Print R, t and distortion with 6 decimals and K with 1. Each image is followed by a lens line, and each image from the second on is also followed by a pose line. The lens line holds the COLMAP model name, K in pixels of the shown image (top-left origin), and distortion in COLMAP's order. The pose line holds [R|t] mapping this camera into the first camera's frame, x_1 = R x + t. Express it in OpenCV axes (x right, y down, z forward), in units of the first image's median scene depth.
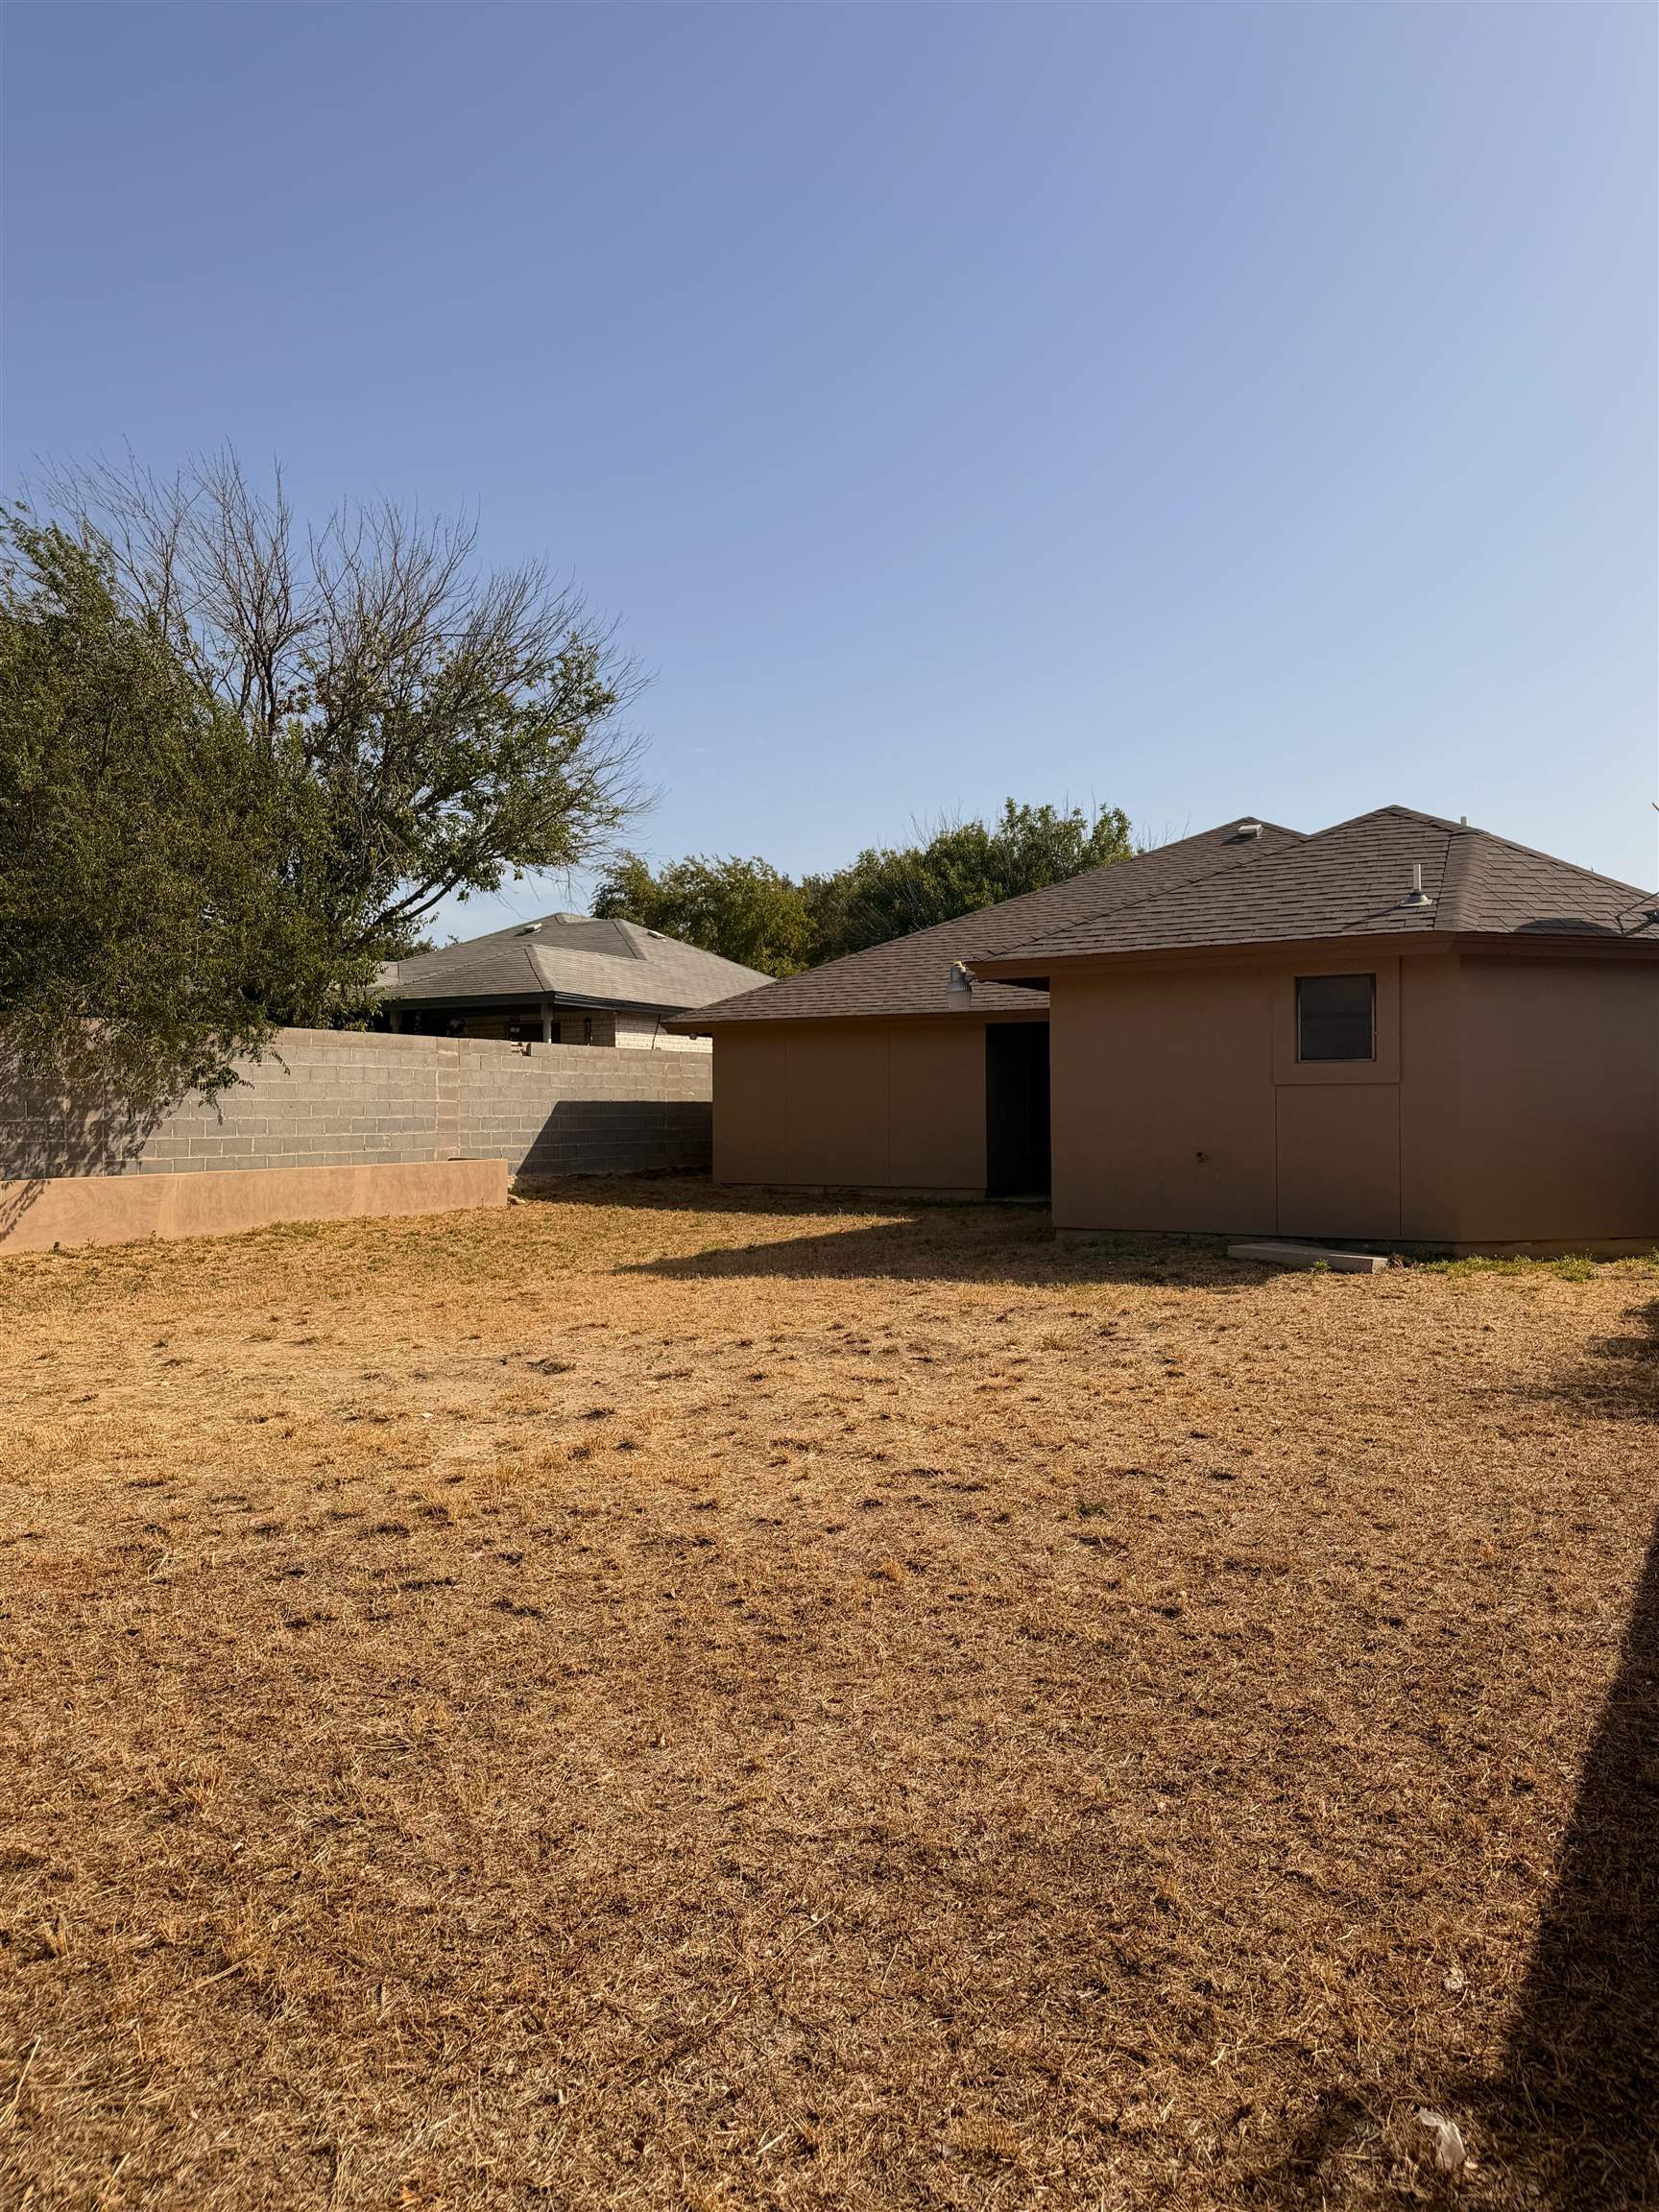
lens RADIAL K [[1599.3, 0, 829.2], [0, 1599.3, 1105.7], [0, 0, 1]] dist [0.010471, -0.010611]
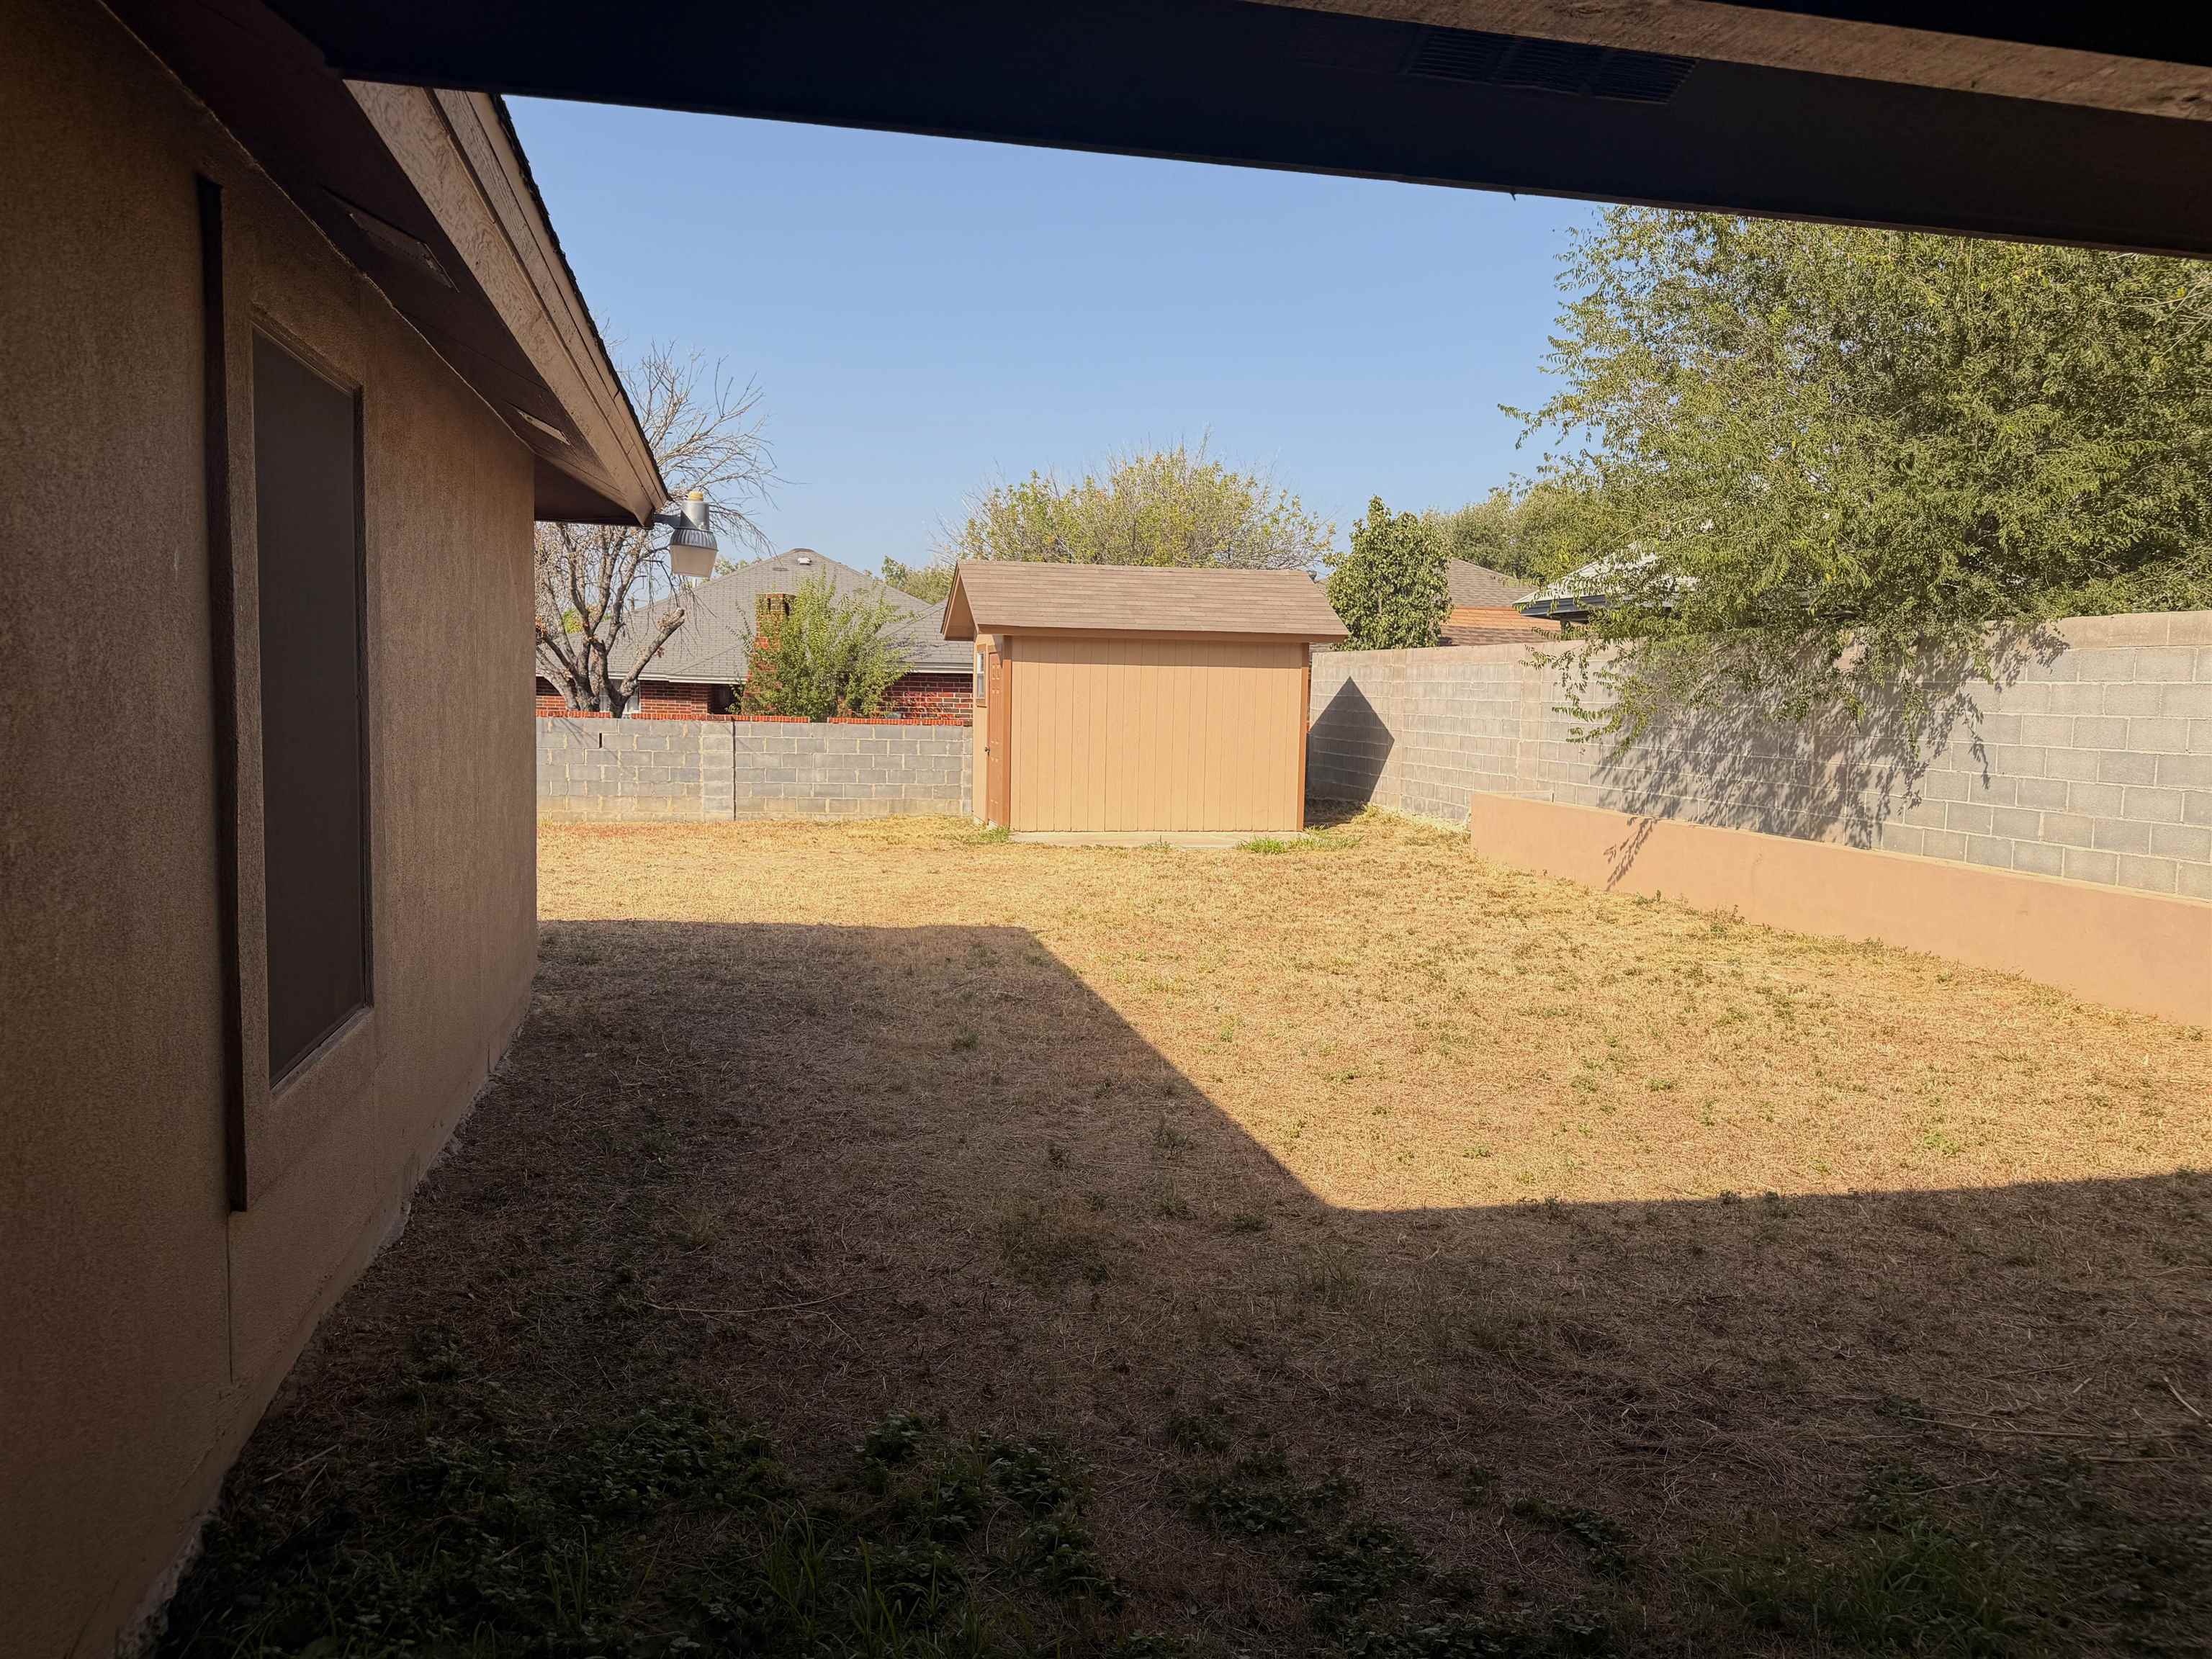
lens RADIAL K [[1599.3, 0, 1106.7], [0, 1599.3, 829.9], [0, 0, 1]] dist [0.010471, -0.010611]
pose [[0.626366, 0.054222, -0.777641, -0.106832], [-0.010697, 0.998082, 0.060977, -0.004449], [0.779456, -0.029876, 0.625745, 0.328124]]
